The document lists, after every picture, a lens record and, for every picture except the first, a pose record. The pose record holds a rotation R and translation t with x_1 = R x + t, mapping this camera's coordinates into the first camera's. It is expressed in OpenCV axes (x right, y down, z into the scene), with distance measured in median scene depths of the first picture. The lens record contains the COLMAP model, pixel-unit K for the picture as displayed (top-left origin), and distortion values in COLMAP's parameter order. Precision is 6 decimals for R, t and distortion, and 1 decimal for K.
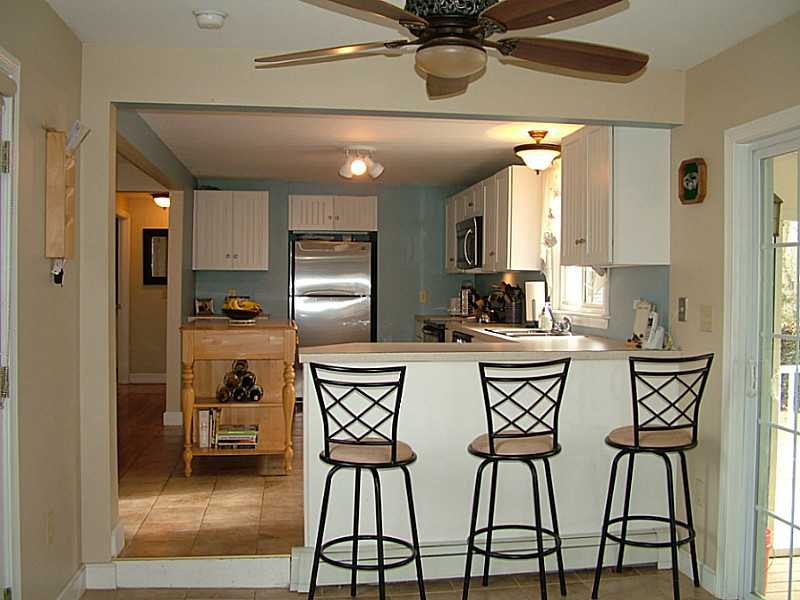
lens RADIAL K [[825.3, 0, 400.0], [0, 825.3, 300.0], [0, 0, 1]] dist [-0.129961, 0.119439]
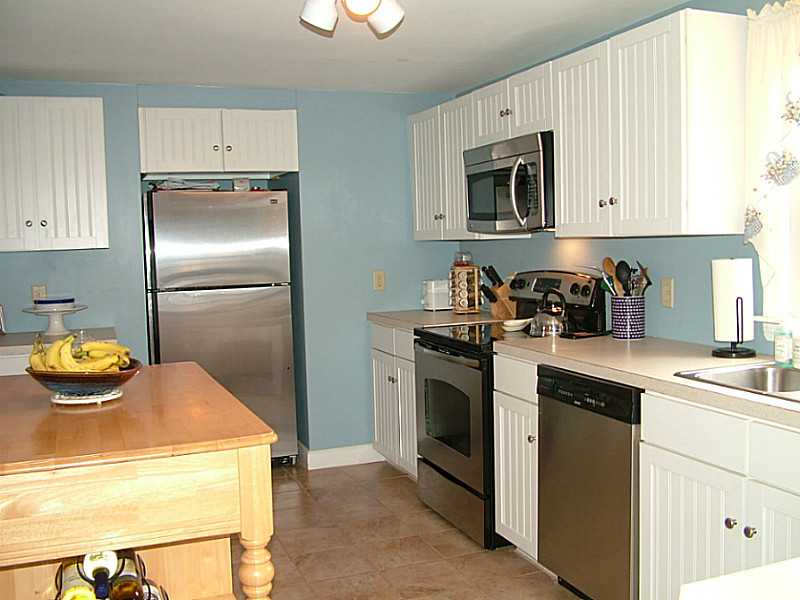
lens RADIAL K [[825.3, 0, 400.0], [0, 825.3, 300.0], [0, 0, 1]] dist [-0.129961, 0.119439]
pose [[0.972513, -0.051221, 0.227144, -0.095507], [0.039387, 0.997635, 0.056333, -0.023750], [-0.229492, -0.045838, 0.972230, 0.431483]]
